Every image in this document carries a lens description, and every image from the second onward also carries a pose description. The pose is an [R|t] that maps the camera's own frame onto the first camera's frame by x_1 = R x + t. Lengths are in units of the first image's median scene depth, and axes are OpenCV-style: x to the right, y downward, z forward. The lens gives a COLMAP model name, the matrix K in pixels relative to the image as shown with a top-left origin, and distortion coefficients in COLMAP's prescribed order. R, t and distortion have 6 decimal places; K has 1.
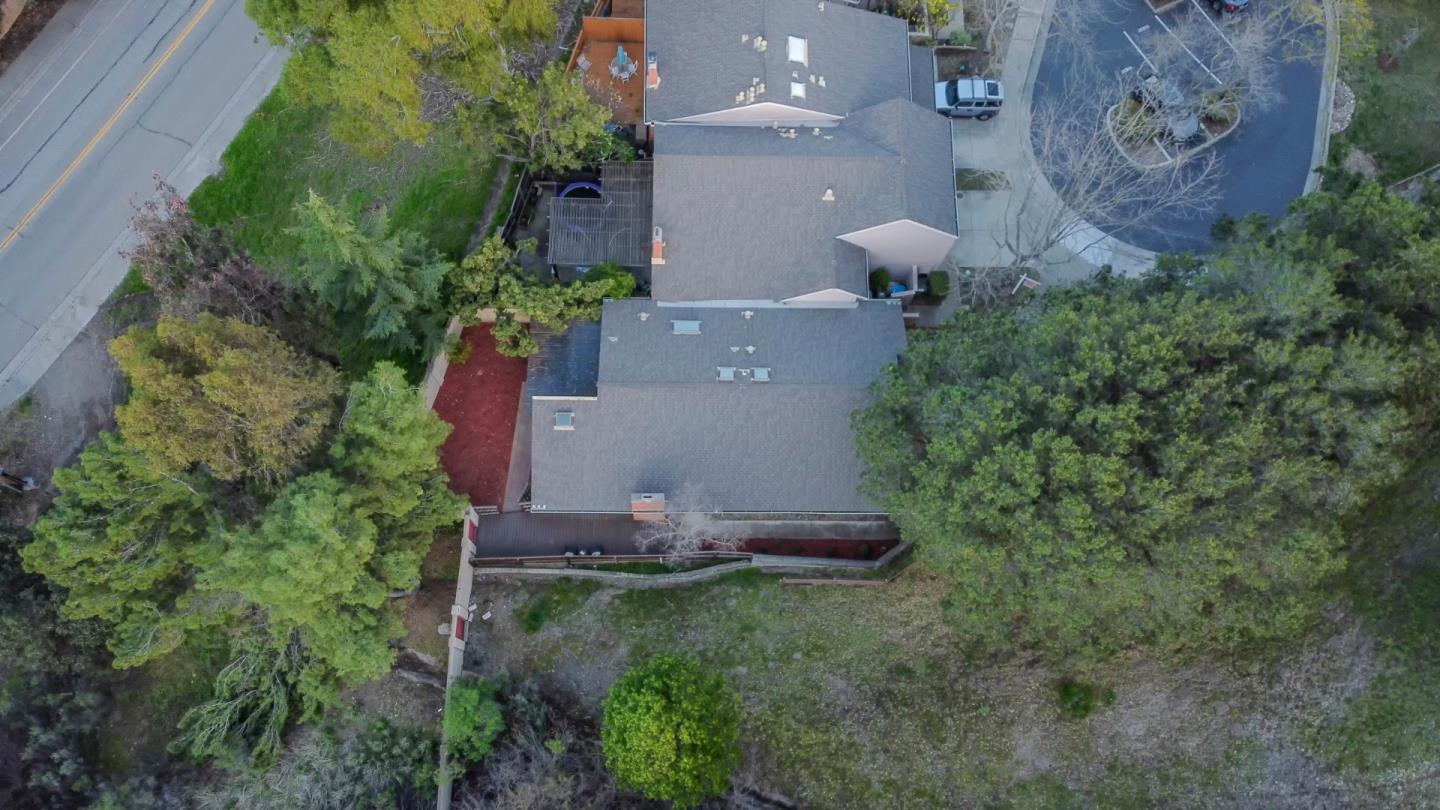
lens RADIAL K [[1108.5, 0, 709.3], [0, 1108.5, 399.6], [0, 0, 1]] dist [0.045877, -0.006275]
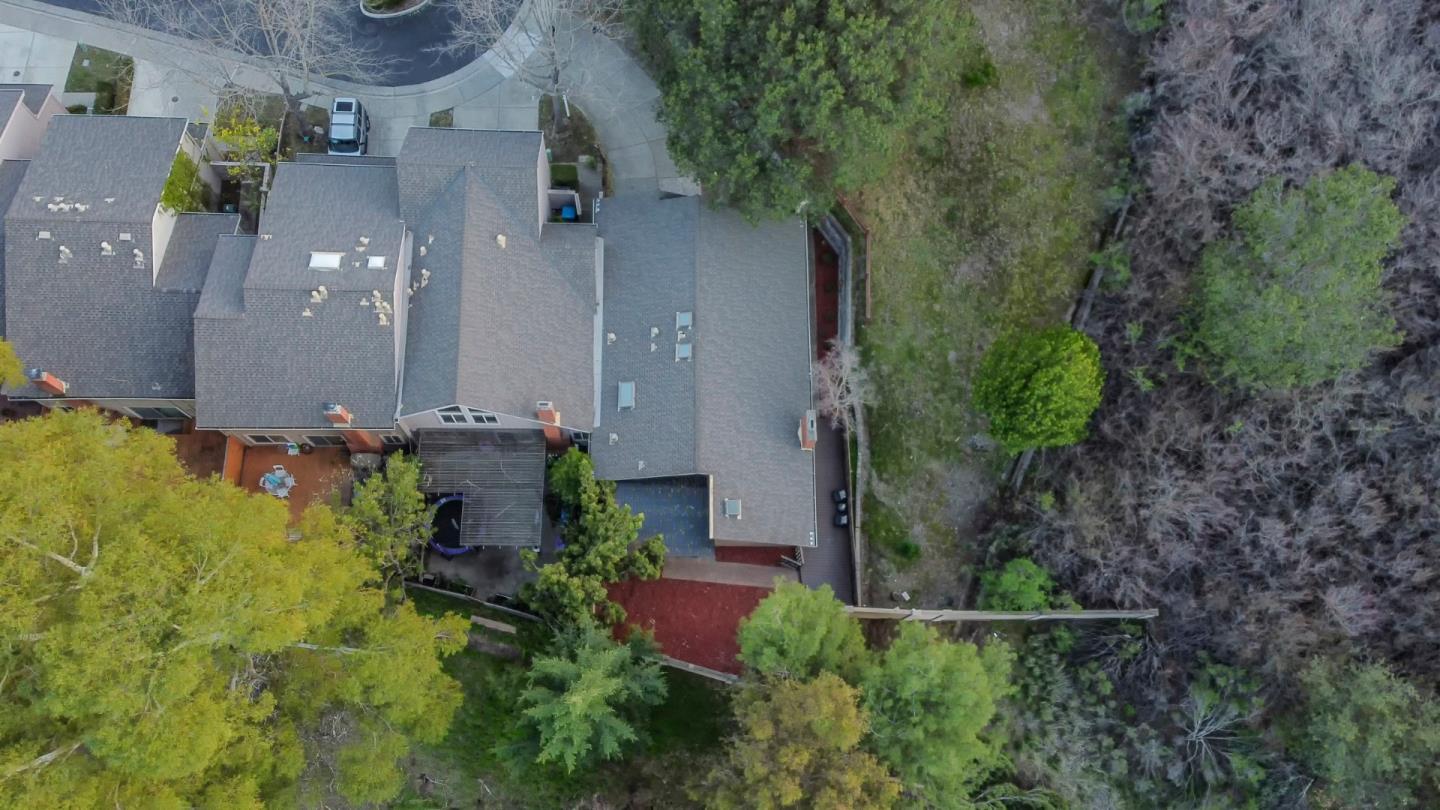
lens RADIAL K [[1108.5, 0, 698.2], [0, 1108.5, 444.9], [0, 0, 1]] dist [0.045877, -0.006275]
pose [[-0.000536, -0.969702, 0.244291, -0.313620], [0.937739, 0.084365, 0.336939, -0.344286], [-0.347340, 0.229262, 0.909282, 0.094973]]
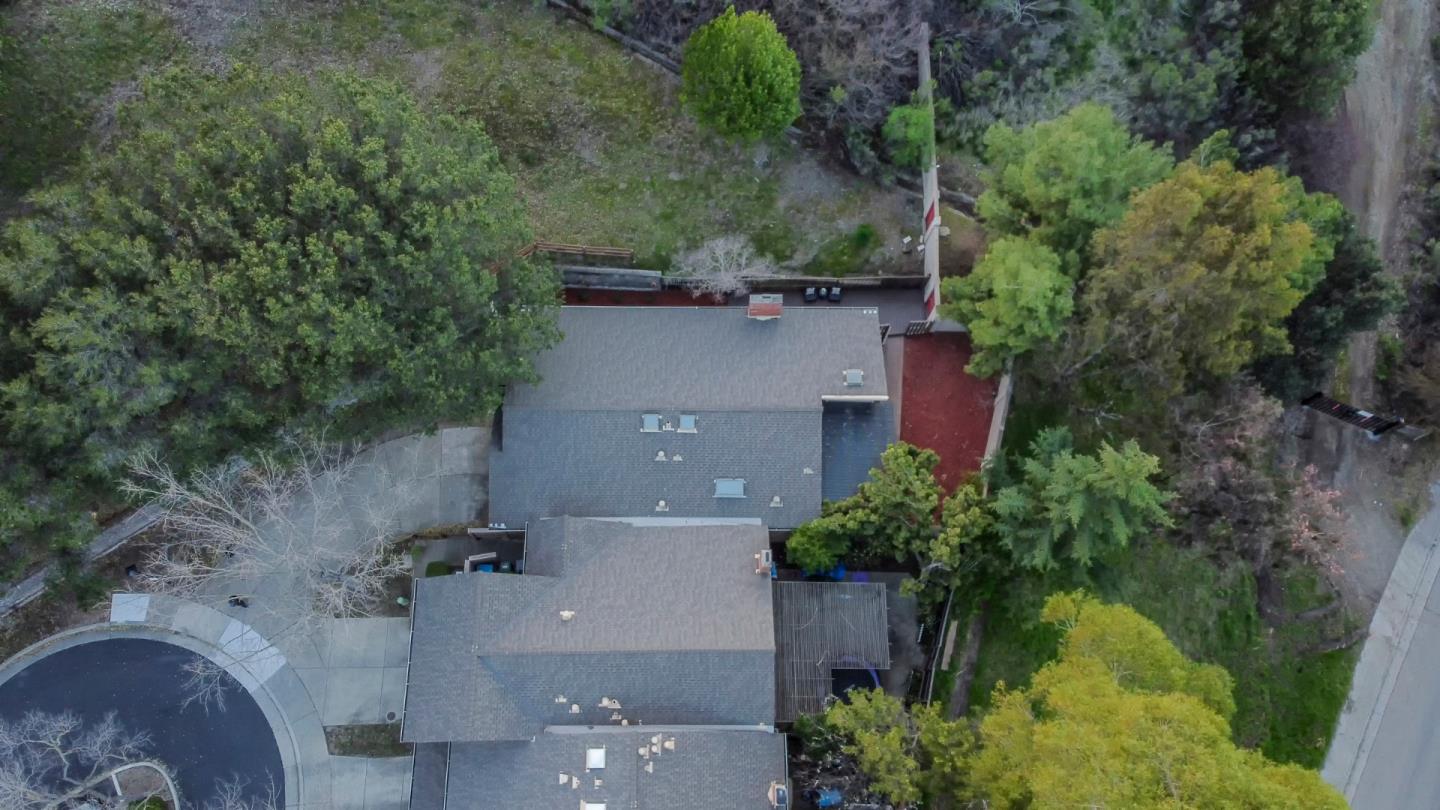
lens RADIAL K [[1160.5, 0, 708.3], [0, 1160.5, 407.0], [0, 0, 1]] dist [0.051652, 0.003799]
pose [[-0.998399, -0.015562, -0.054375, 0.051750], [-0.019238, -0.810627, 0.585246, -0.591618], [-0.053185, 0.585356, 0.809030, 0.188772]]
